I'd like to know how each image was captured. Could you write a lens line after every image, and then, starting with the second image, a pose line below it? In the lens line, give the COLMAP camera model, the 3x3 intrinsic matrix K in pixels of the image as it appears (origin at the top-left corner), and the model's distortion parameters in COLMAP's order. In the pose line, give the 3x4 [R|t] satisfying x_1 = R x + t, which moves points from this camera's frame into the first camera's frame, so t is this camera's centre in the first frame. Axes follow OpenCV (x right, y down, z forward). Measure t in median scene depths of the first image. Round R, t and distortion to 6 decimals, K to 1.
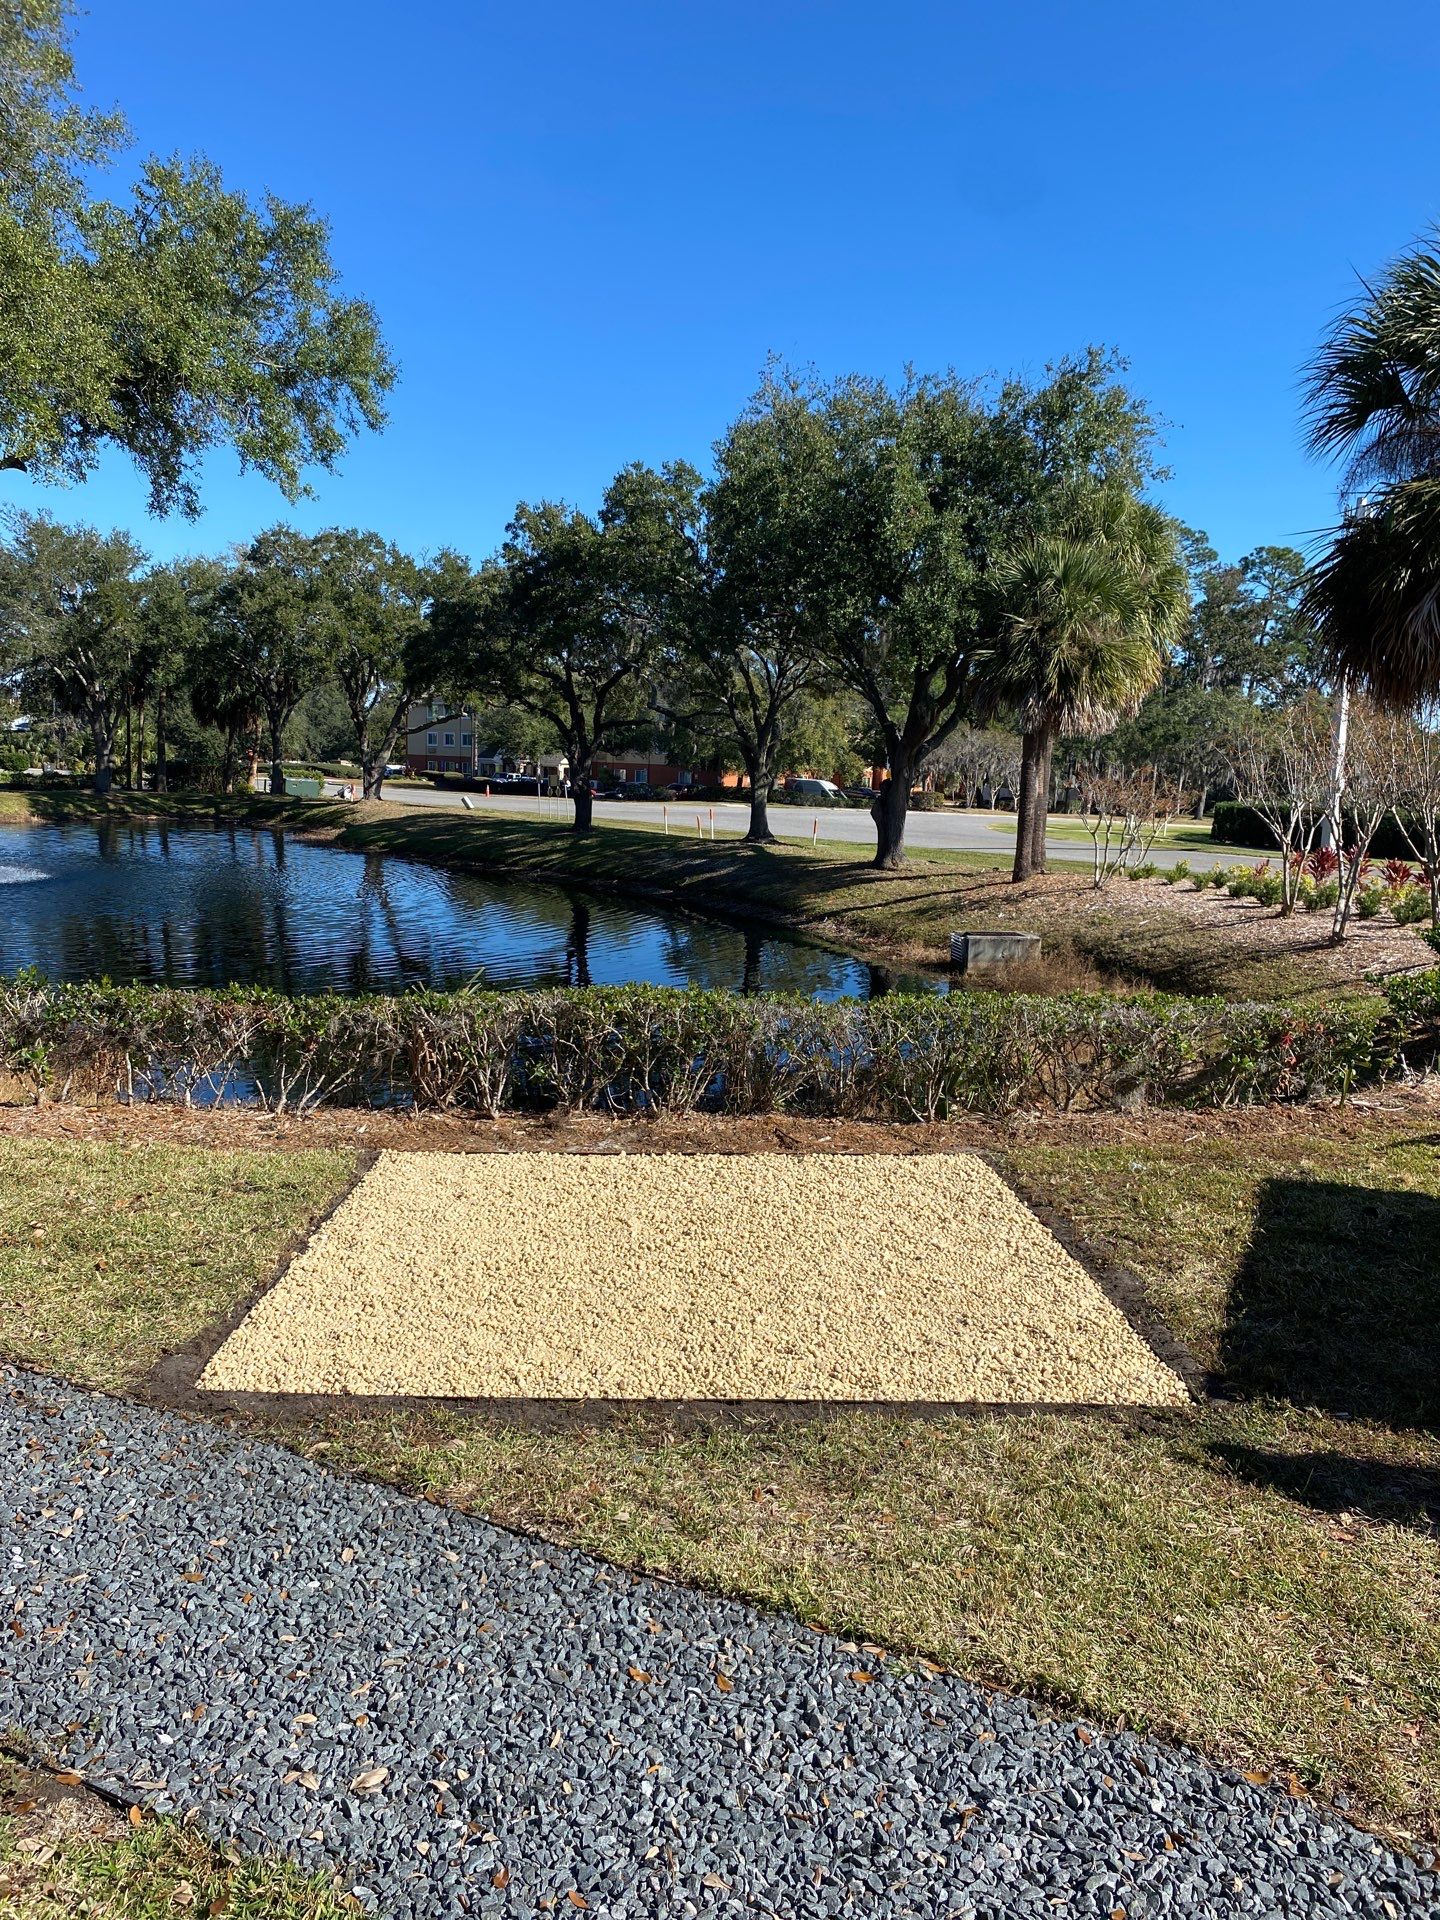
lens RADIAL K [[1463.3, 0, 730.8], [0, 1463.3, 960.2], [0, 0, 1]] dist [0.083722, -0.167477]
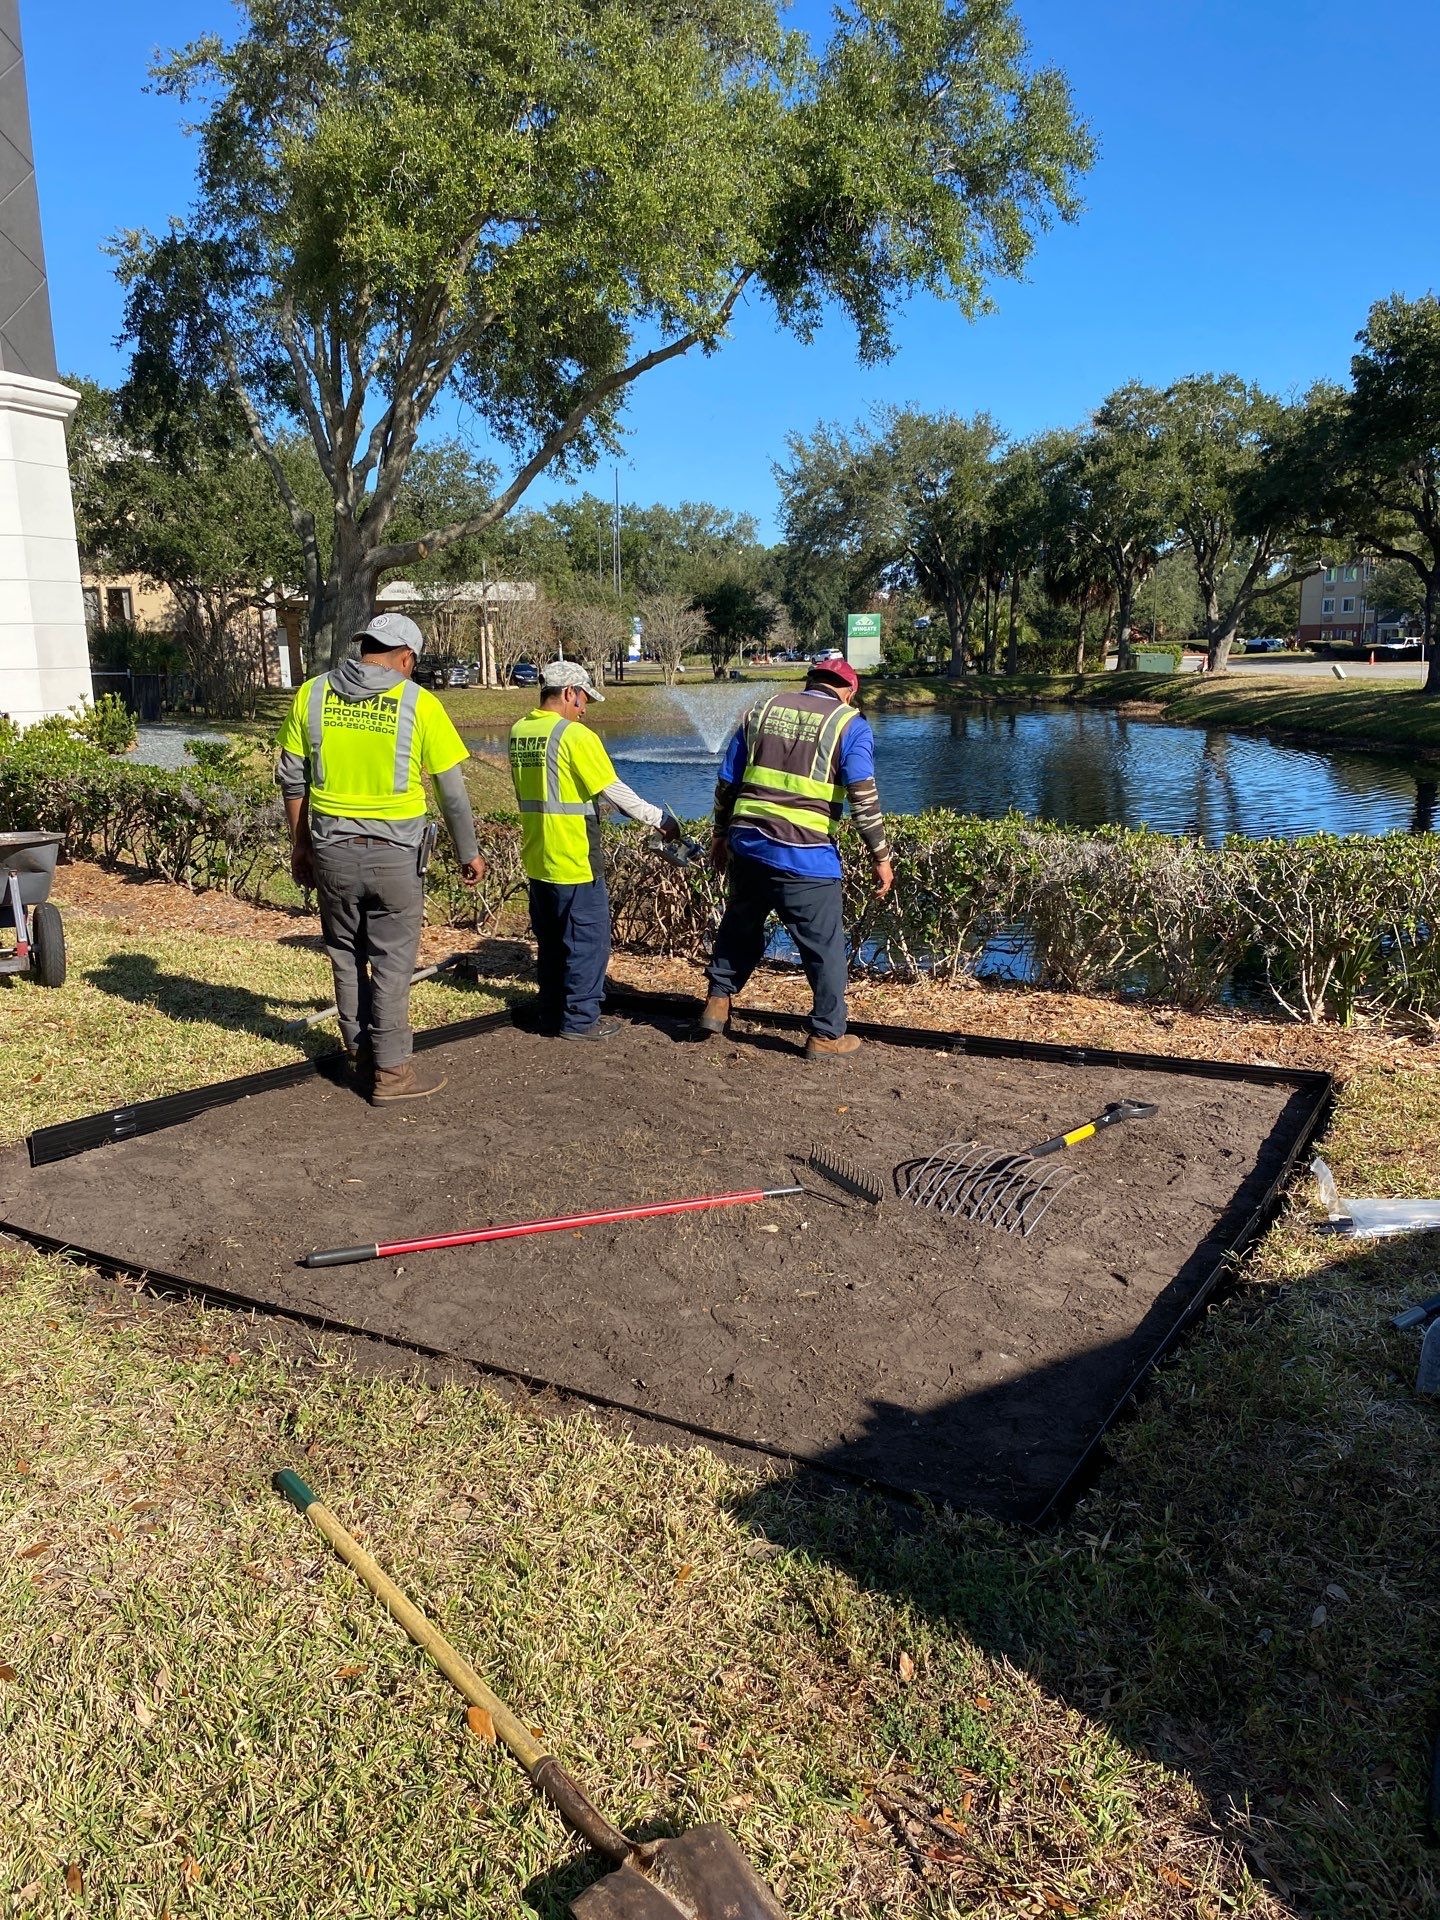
lens RADIAL K [[1488.0, 0, 717.4], [0, 1488.0, 987.3], [0, 0, 1]] dist [0.018371, -0.035977]
pose [[0.829504, 0.072963, -0.553715, 0.071775], [-0.021857, 0.994911, 0.098356, 0.008789], [0.558073, -0.069484, 0.826877, 0.072426]]
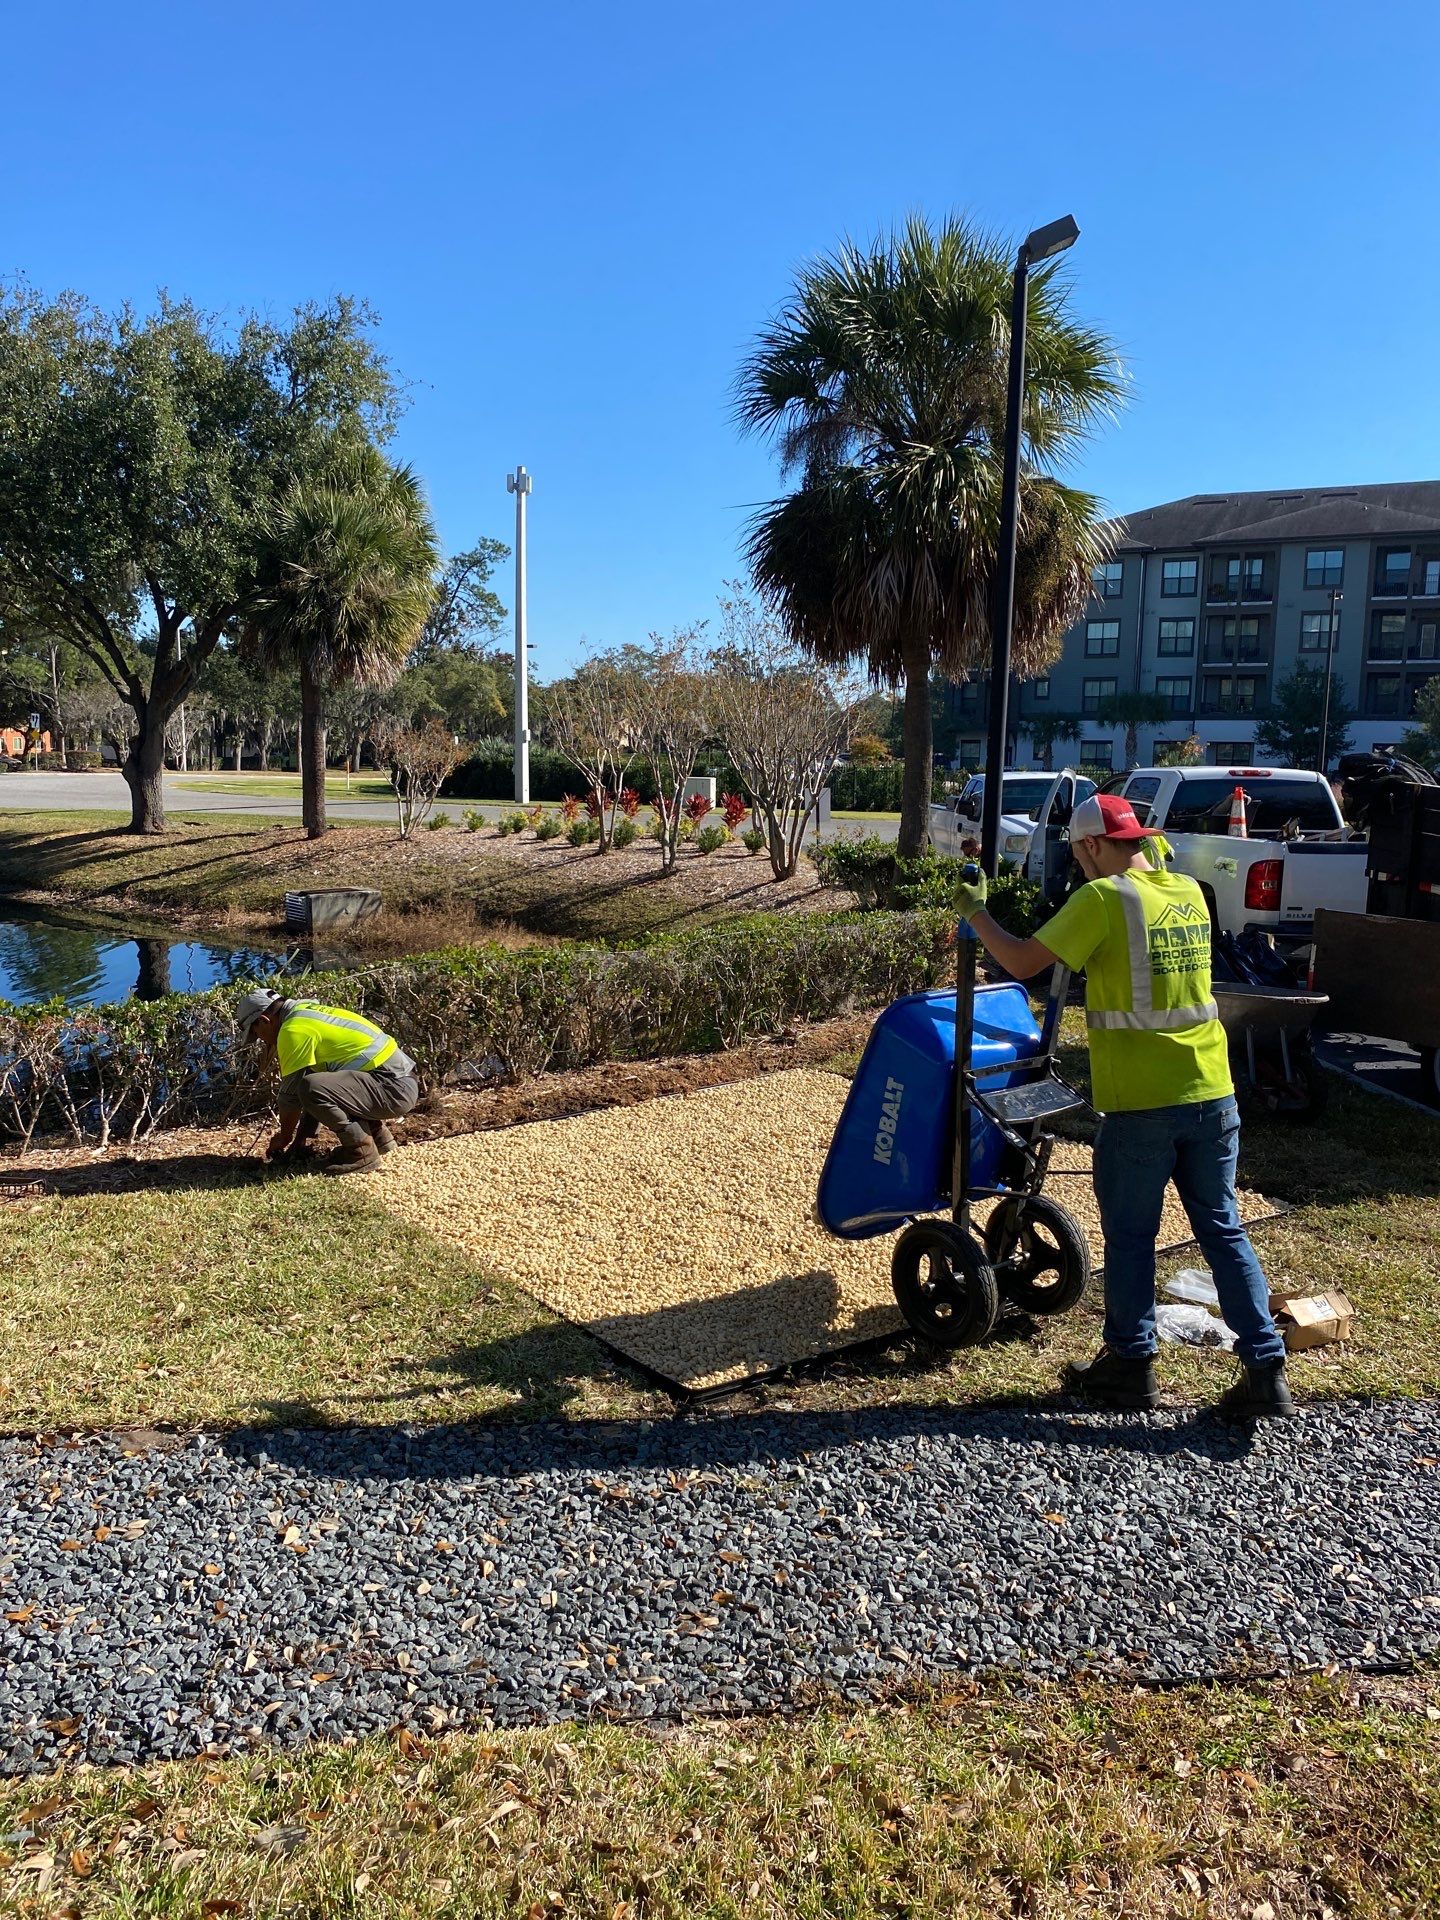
lens RADIAL K [[1482.3, 0, 715.1], [0, 1482.3, 963.9], [0, 0, 1]] dist [-0.003324, -0.007227]
pose [[0.839423, -0.102892, 0.533650, -0.113266], [0.086486, 0.994692, 0.055744, -0.001899], [-0.536554, -0.000639, 0.843866, 0.022386]]
